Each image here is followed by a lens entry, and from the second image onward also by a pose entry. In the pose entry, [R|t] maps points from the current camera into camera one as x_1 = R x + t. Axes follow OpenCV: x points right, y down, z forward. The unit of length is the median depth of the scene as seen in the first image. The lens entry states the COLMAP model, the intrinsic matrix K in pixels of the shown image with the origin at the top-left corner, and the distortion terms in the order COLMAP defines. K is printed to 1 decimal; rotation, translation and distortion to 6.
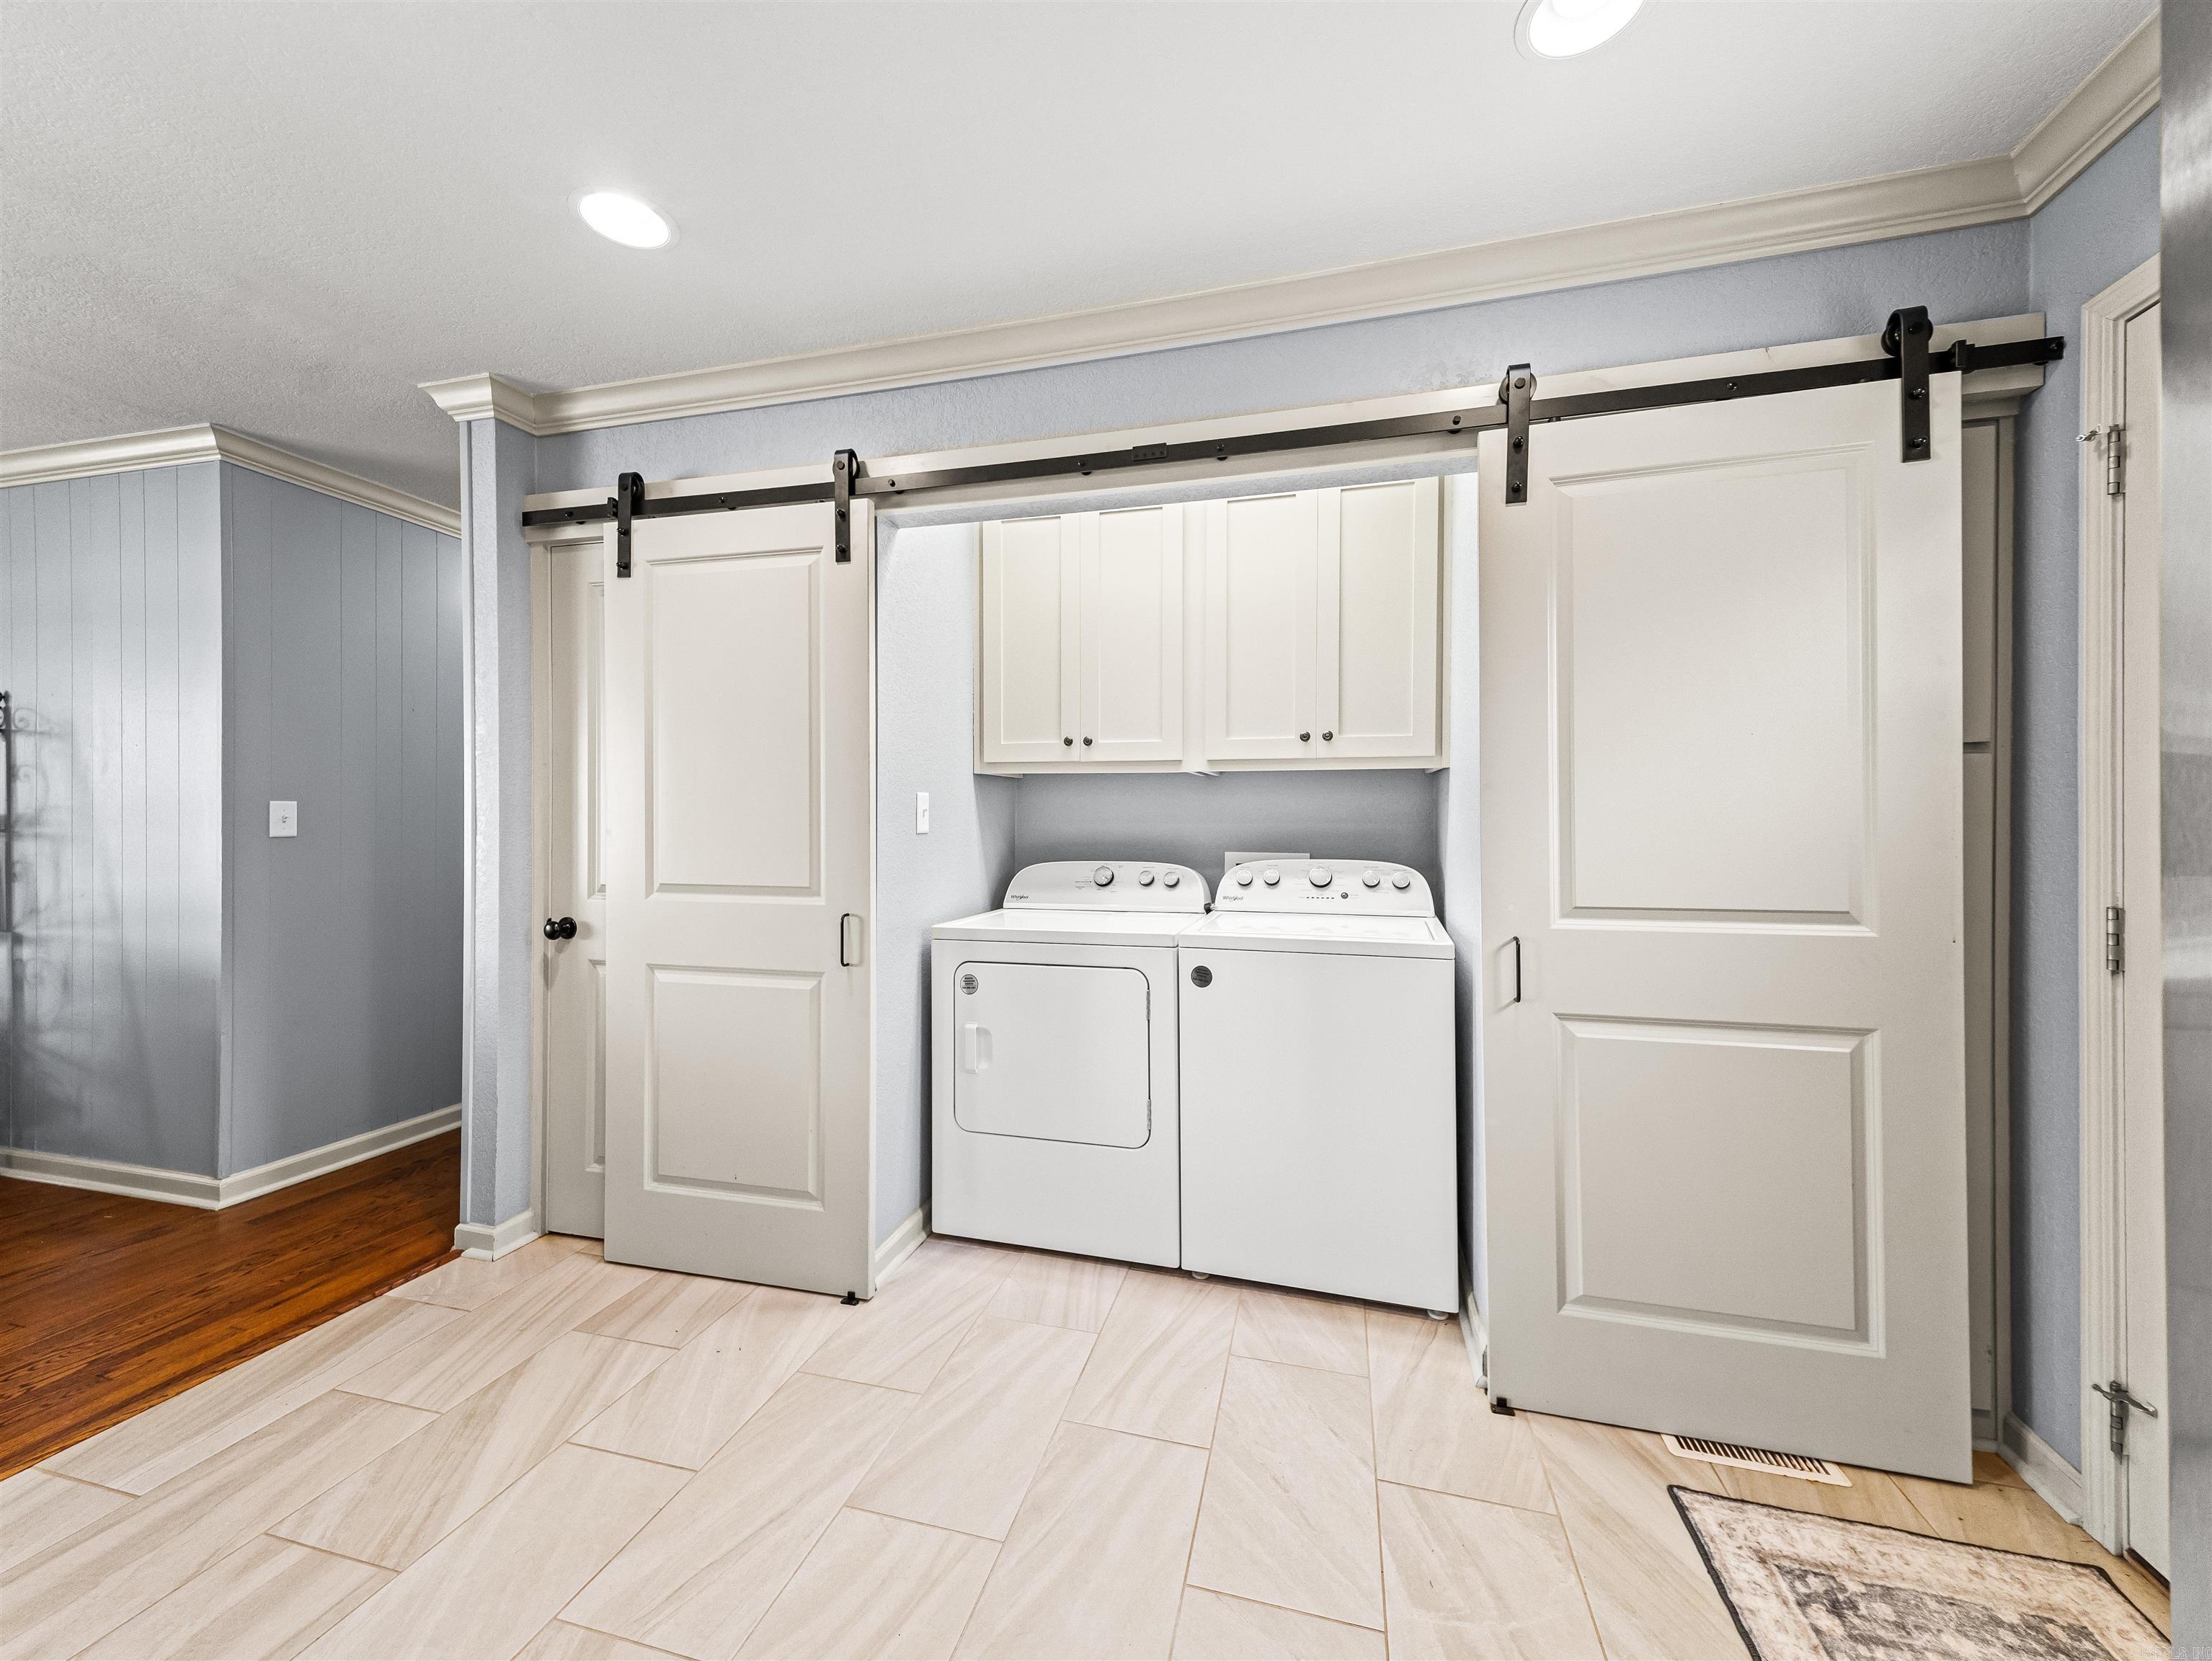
lens RADIAL K [[850.4, 0, 1108.6], [0, 850.4, 827.3], [0, 0, 1]] dist [0.030780, -0.007902]
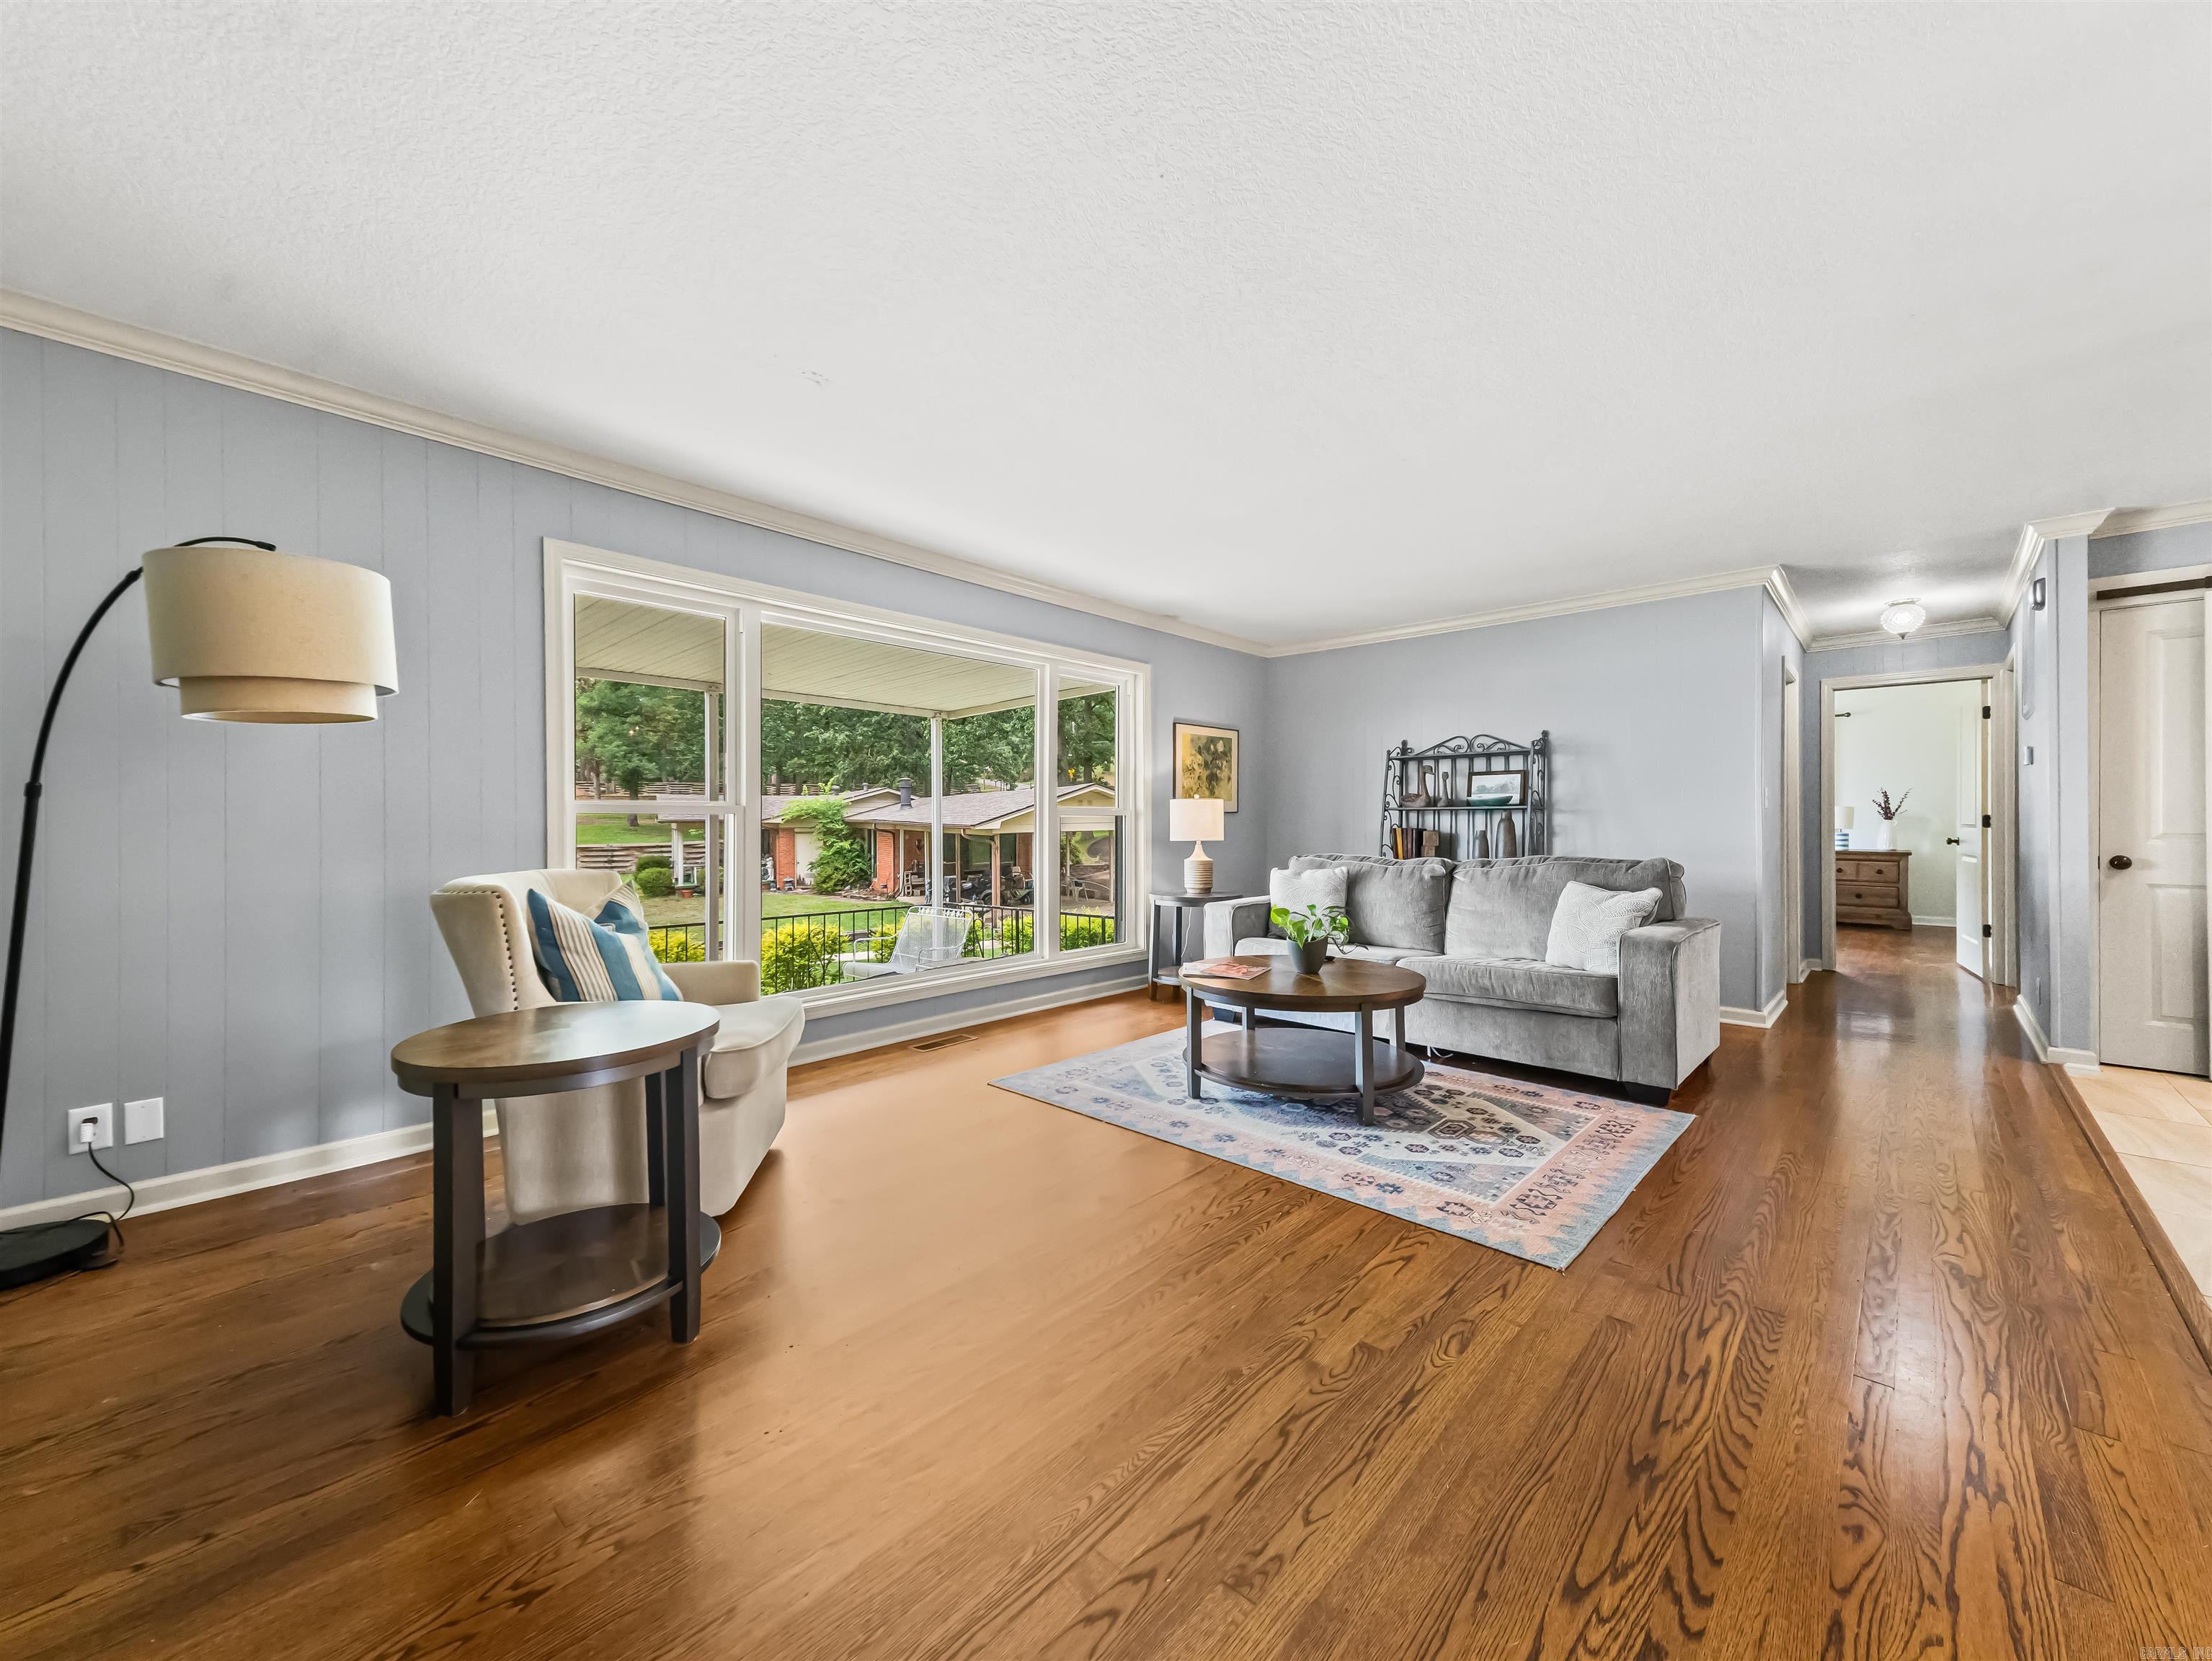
lens RADIAL K [[865.3, 0, 1097.5], [0, 865.3, 821.4], [0, 0, 1]] dist [0.031261, -0.008165]
pose [[0.881623, -0.008898, -0.471870, -1.676320], [0.006114, 0.999954, -0.007432, 0.052058], [0.471915, 0.003667, 0.881637, -1.384484]]
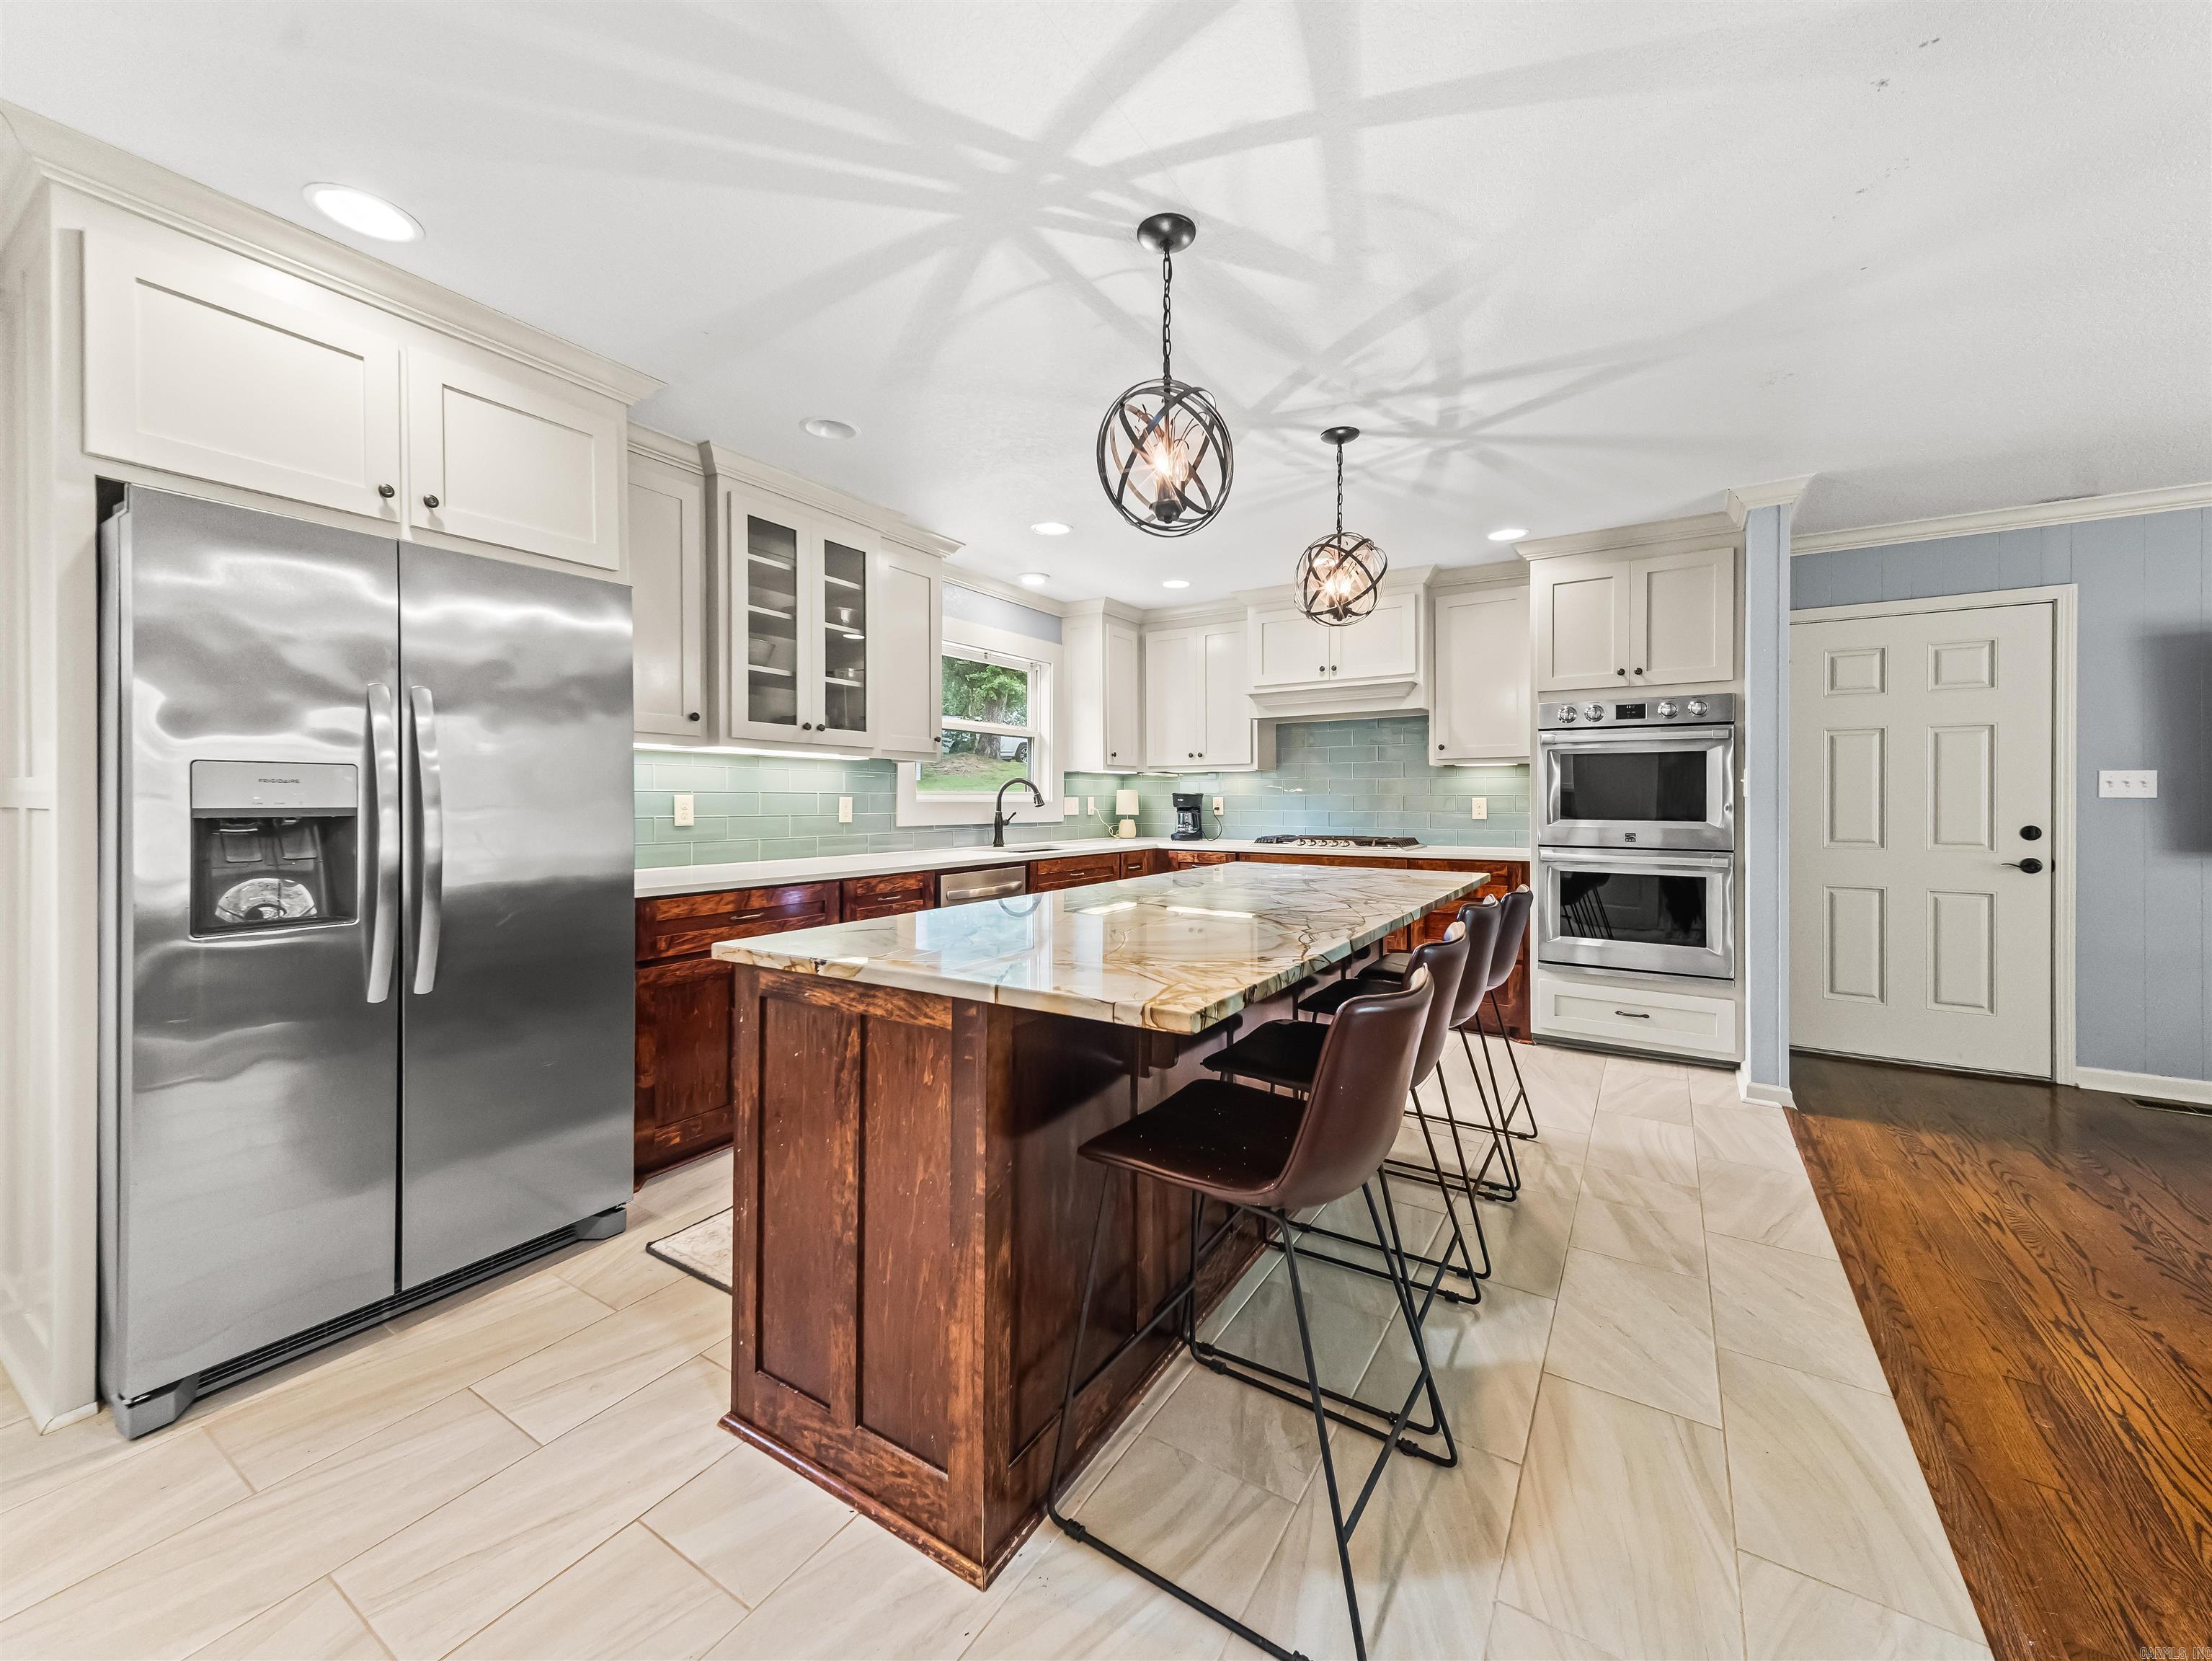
lens RADIAL K [[859.5, 0, 1111.9], [0, 859.5, 800.3], [0, 0, 1]] dist [0.034336, -0.009436]
pose [[-0.953632, -0.007104, 0.300891, -0.754241], [-0.004990, 0.999957, 0.007794, -0.003989], [-0.300933, 0.005931, -0.953627, 0.645956]]
